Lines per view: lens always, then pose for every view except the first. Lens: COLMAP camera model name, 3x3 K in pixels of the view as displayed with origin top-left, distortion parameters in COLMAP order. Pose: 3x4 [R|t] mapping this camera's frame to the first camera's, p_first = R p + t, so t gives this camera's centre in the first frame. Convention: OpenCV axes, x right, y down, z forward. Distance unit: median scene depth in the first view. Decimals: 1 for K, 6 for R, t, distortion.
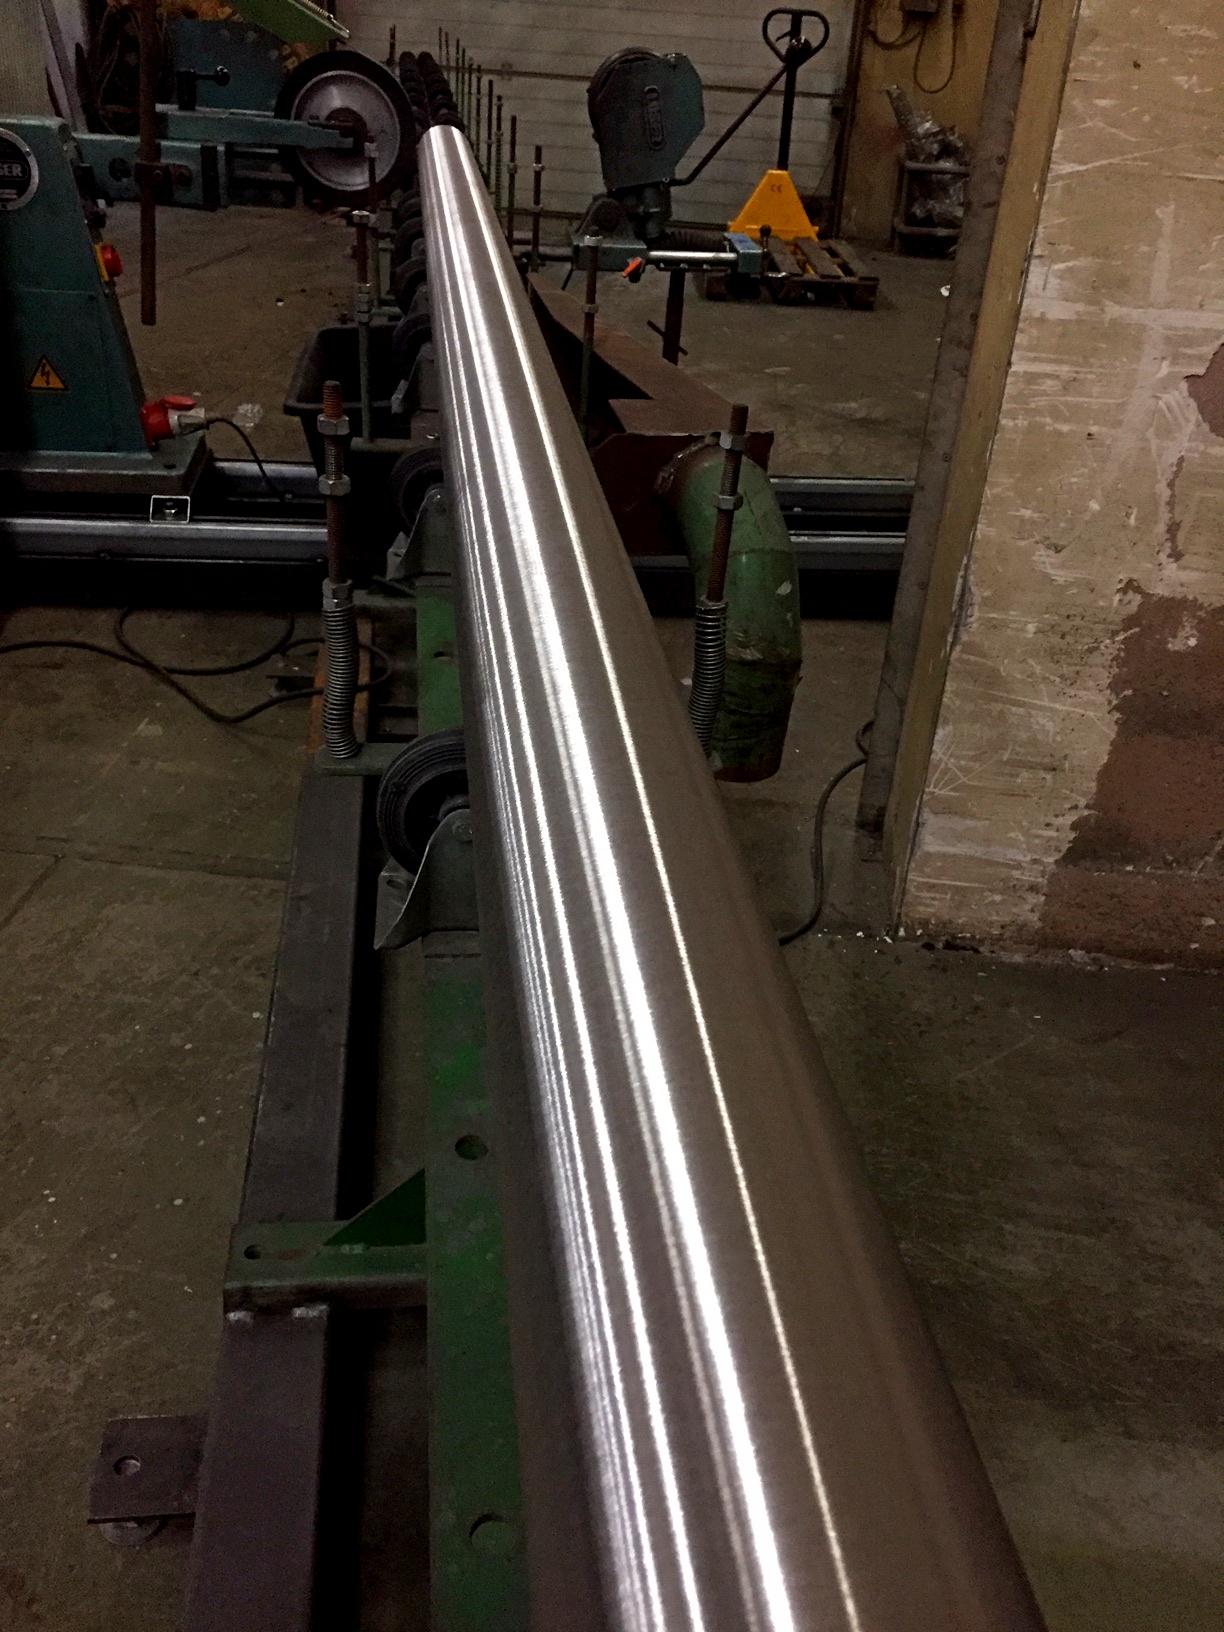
lens RADIAL K [[1388.7, 0, 612.6], [0, 1388.7, 835.8], [0, 0, 1]] dist [0.104396, -0.142380]
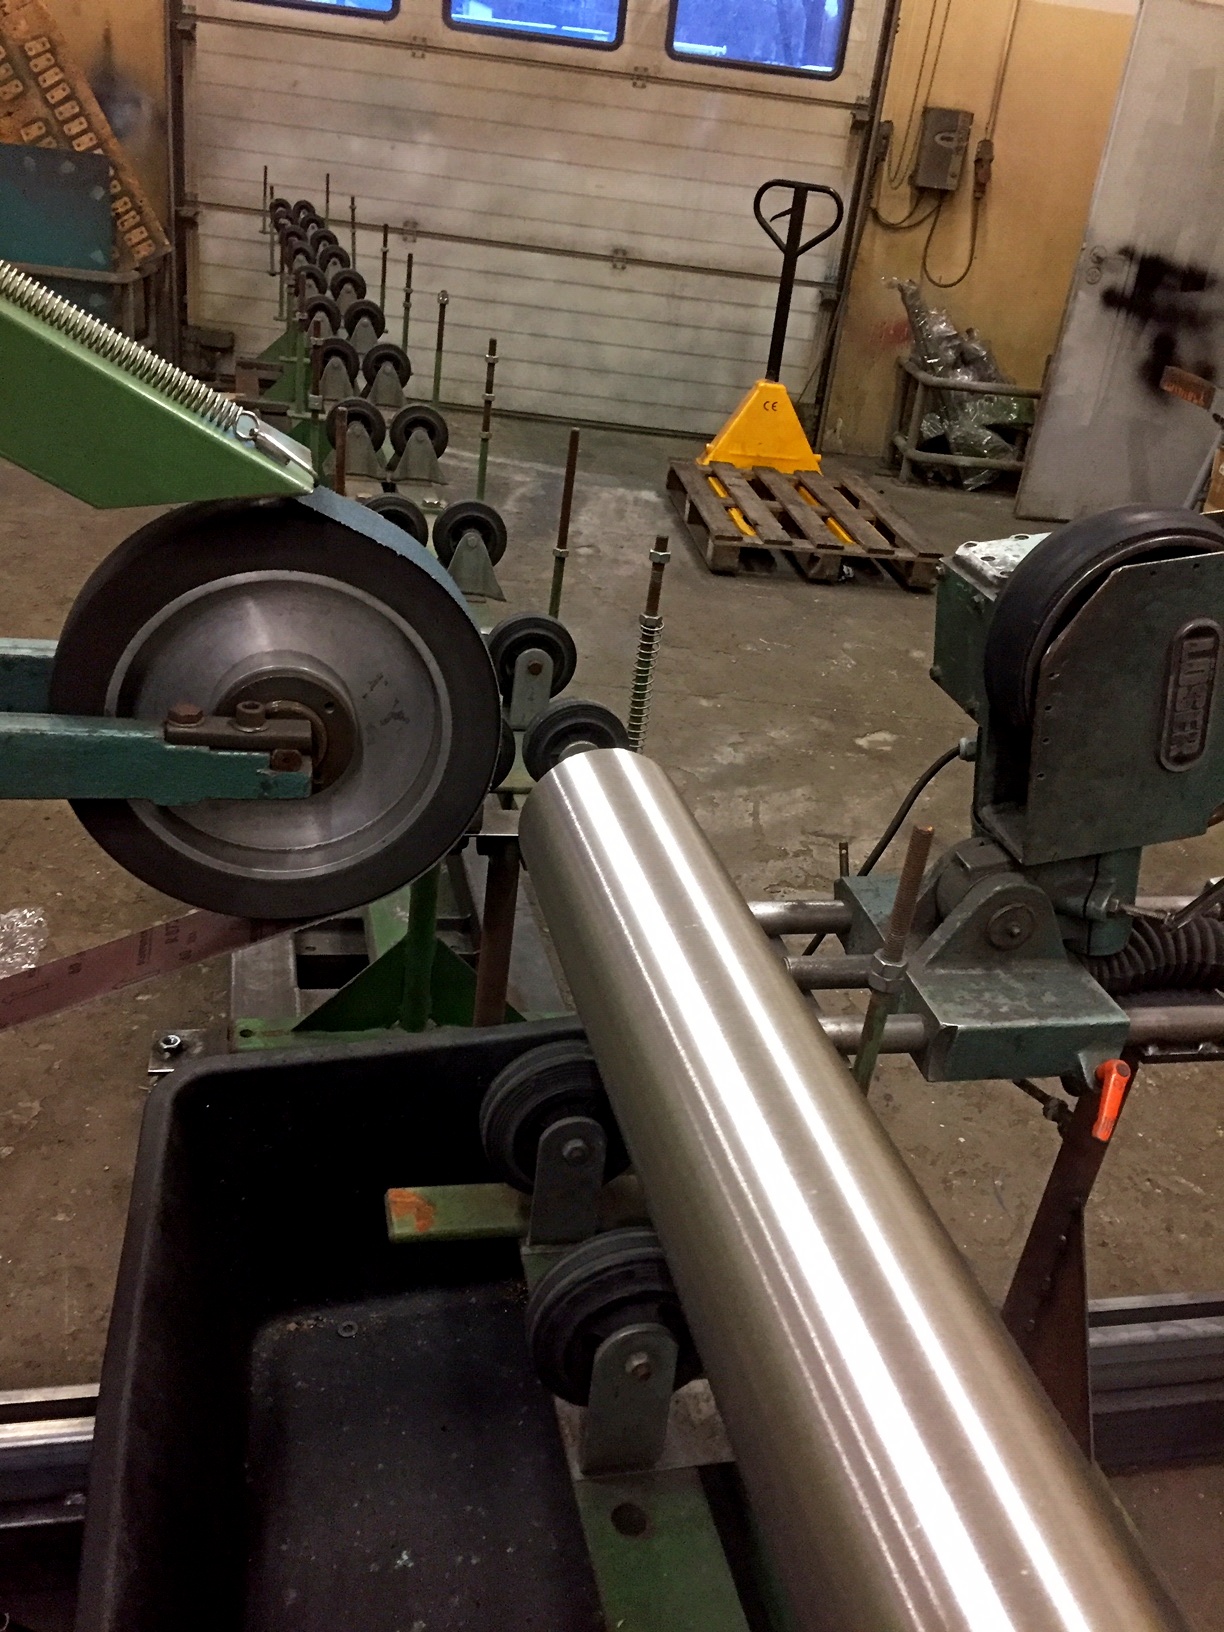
lens RADIAL K [[1357.7, 0, 591.7], [0, 1357.7, 818.4], [0, 0, 1]] dist [0.095604, -0.119317]
pose [[0.993569, 0.008336, 0.112920, -0.190524], [-0.001607, 0.998224, -0.059545, -0.566665], [-0.113216, 0.058980, 0.991818, 0.845384]]
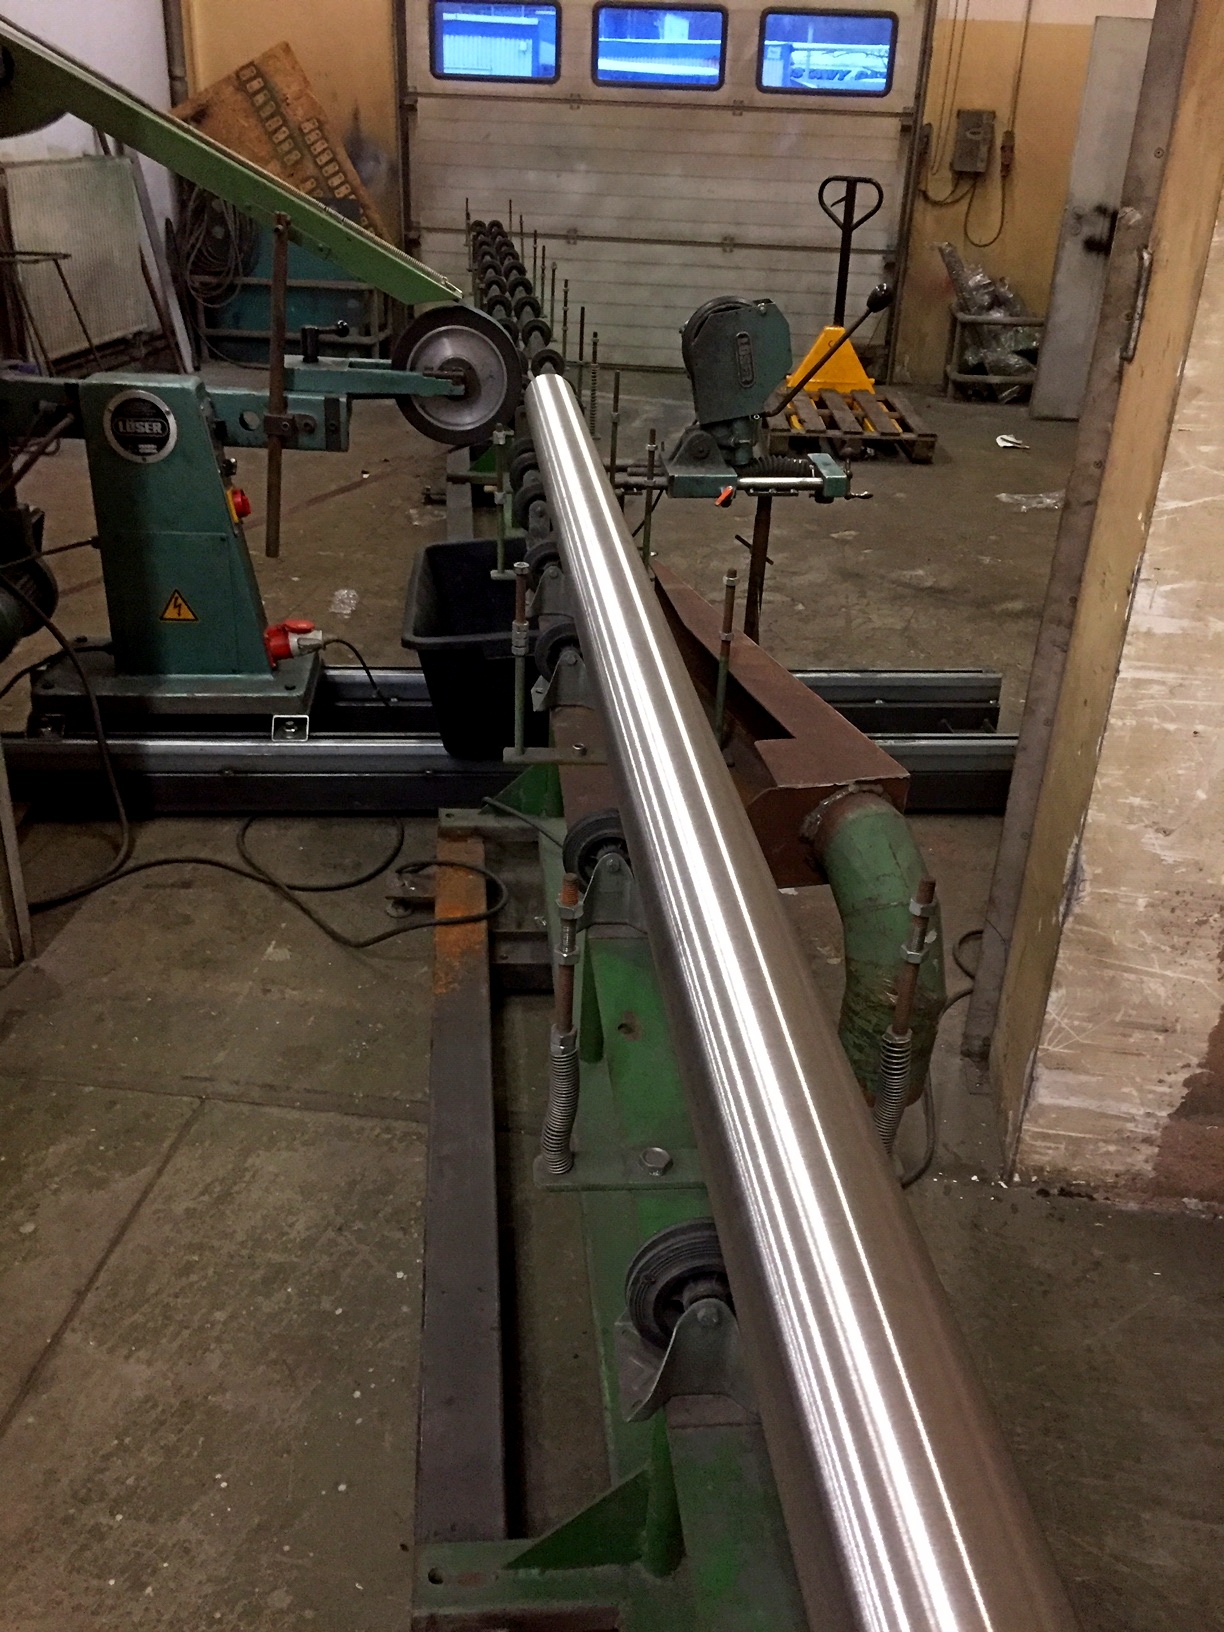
lens RADIAL K [[1388.7, 0, 612.6], [0, 1388.7, 835.8], [0, 0, 1]] dist [0.104396, -0.142380]
pose [[0.999486, -0.006522, -0.031380, -0.048621], [0.004617, 0.998163, -0.060404, -0.106899], [0.031717, 0.060228, 0.997681, -0.046428]]
